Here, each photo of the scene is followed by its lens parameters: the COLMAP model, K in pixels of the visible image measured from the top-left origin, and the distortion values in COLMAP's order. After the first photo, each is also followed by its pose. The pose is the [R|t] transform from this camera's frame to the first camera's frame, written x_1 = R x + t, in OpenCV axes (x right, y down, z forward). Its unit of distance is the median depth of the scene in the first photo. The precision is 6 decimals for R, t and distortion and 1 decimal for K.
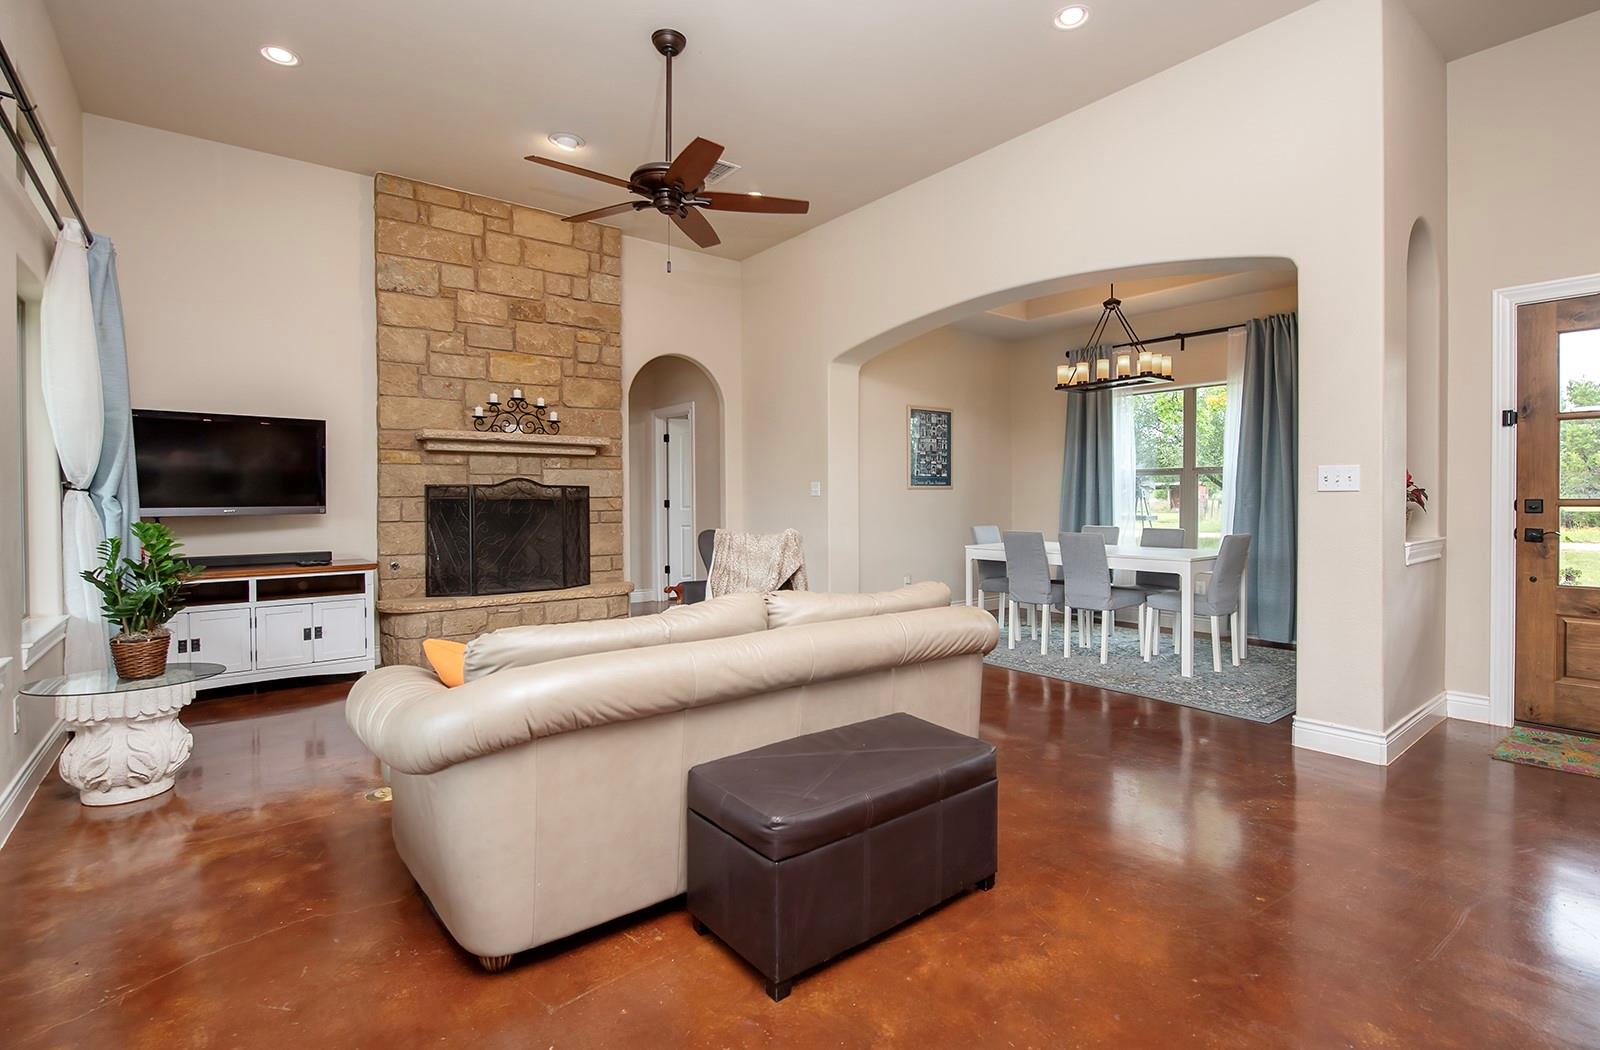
lens RADIAL K [[751.7, 0, 854.7], [0, 751.7, 510.3], [0, 0, 1]] dist [-0.010815, -0.002331]
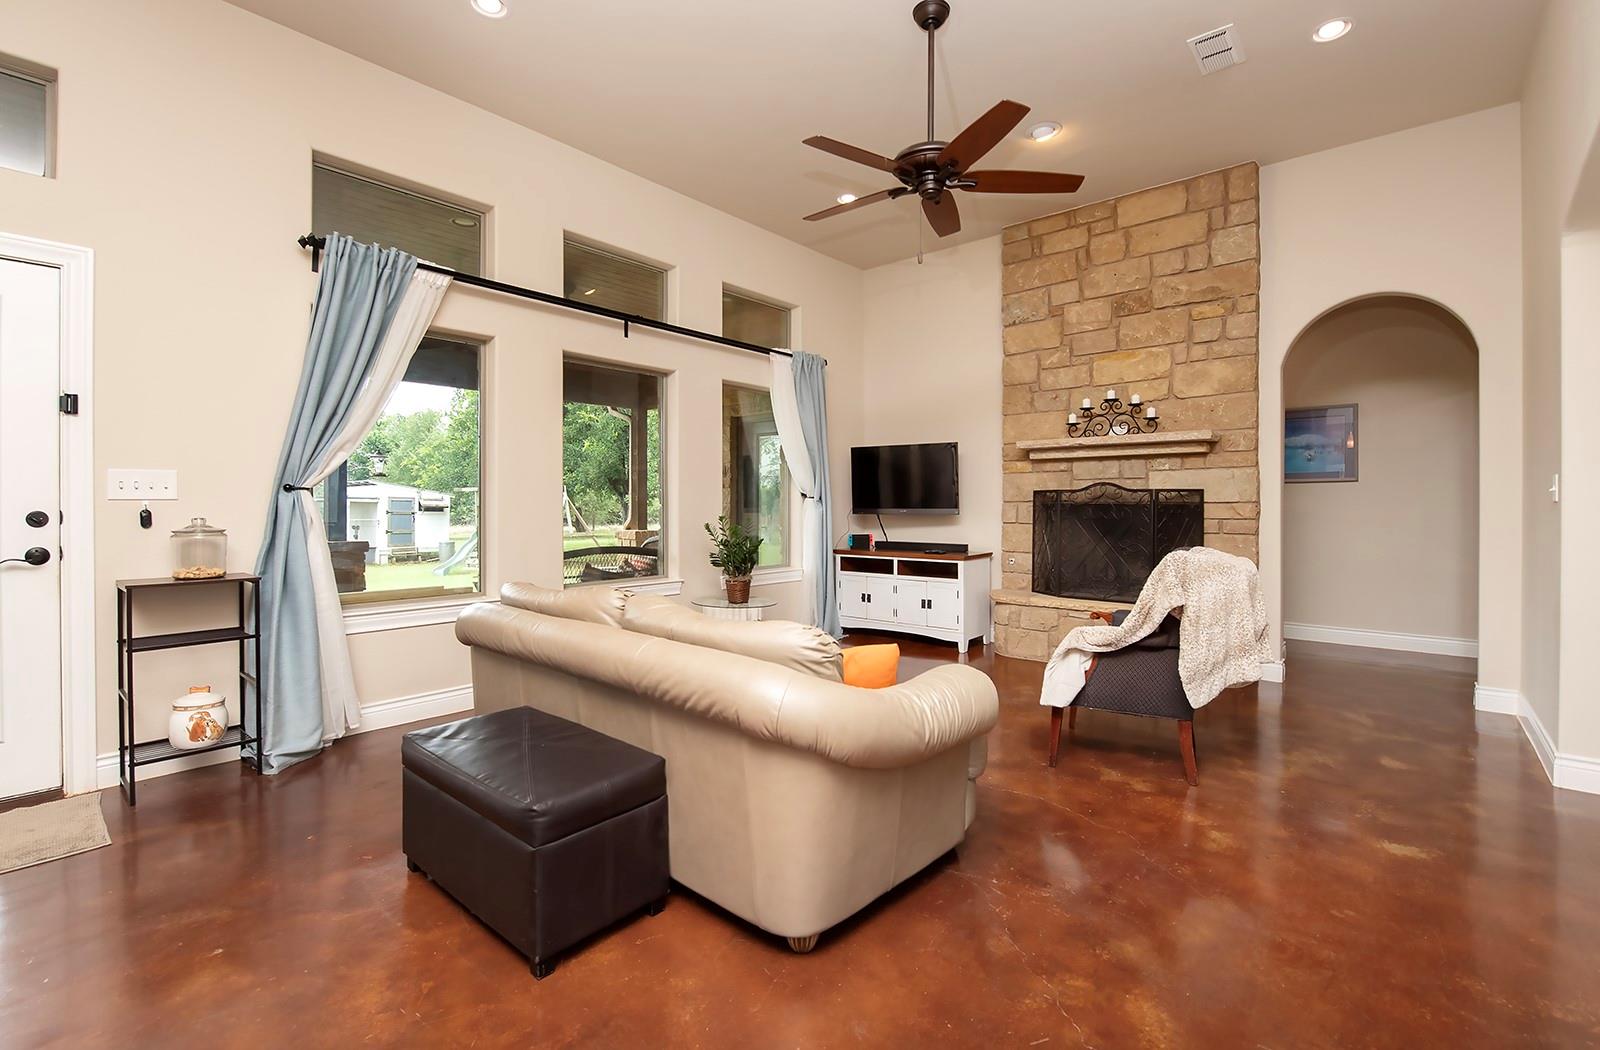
lens RADIAL K [[714.1, 0, 798.5], [0, 714.1, 513.9], [0, 0, 1]] dist [-0.016560, -0.000286]
pose [[0.141349, 0.016966, -0.989814, 0.390543], [-0.018153, 0.999729, 0.014544, -0.008243], [0.989793, 0.015913, 0.141619, 0.464058]]
